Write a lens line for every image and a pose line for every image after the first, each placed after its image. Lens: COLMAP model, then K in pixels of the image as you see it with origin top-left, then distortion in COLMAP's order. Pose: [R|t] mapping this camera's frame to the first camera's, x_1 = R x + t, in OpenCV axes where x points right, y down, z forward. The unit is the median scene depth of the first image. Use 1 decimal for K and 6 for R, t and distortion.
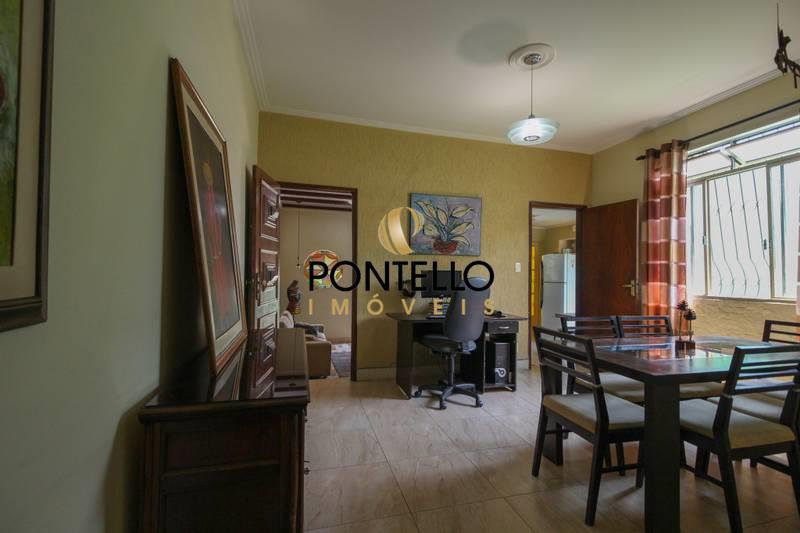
lens RADIAL K [[369.9, 0, 406.9], [0, 369.9, 262.7], [0, 0, 1]] dist [0.026514, -0.018214]
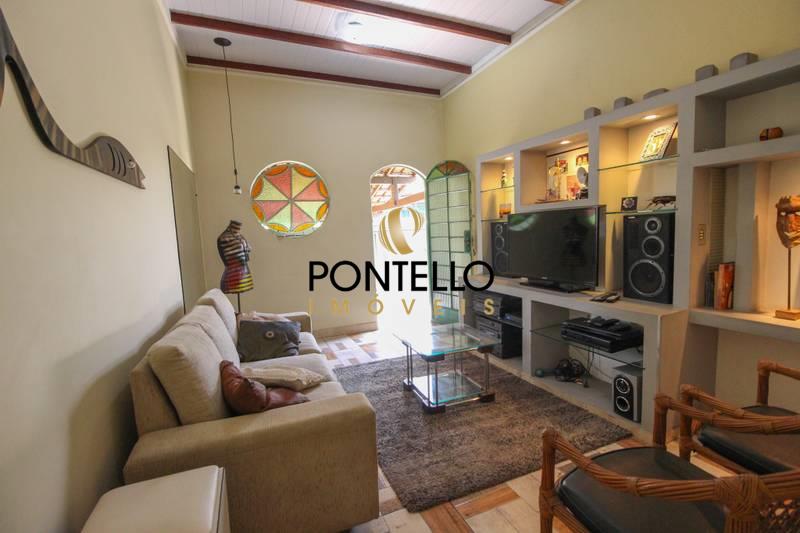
lens RADIAL K [[369.9, 0, 406.9], [0, 369.9, 262.7], [0, 0, 1]] dist [0.026514, -0.018214]
pose [[0.991506, -0.062427, 0.114096, -0.240552], [0.046952, 0.989921, 0.133614, 0.080866], [-0.121287, -0.127122, 0.984444, 0.859001]]
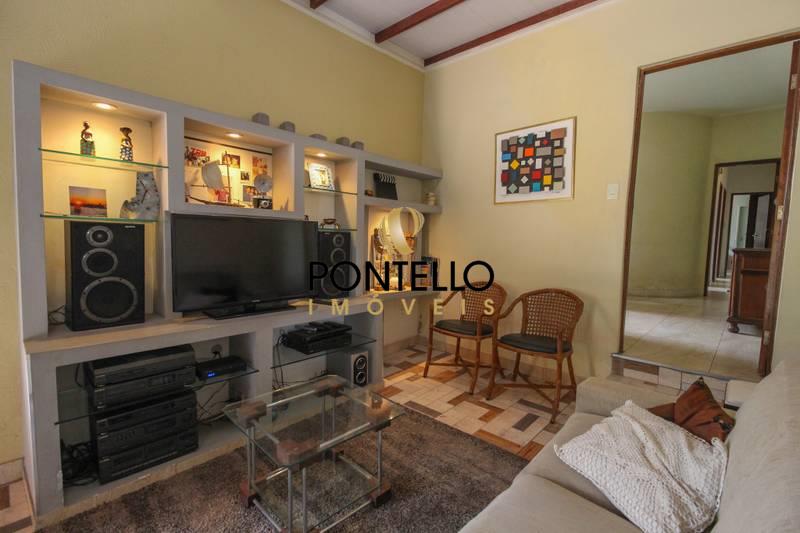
lens RADIAL K [[357.0, 0, 395.7], [0, 357.0, 259.5], [0, 0, 1]] dist [-0.002514, -0.000314]
pose [[-0.500471, -0.081911, 0.861870, -0.533008], [-0.069361, 0.996108, 0.054392, 0.116075], [-0.862970, -0.032558, -0.504205, 1.779322]]
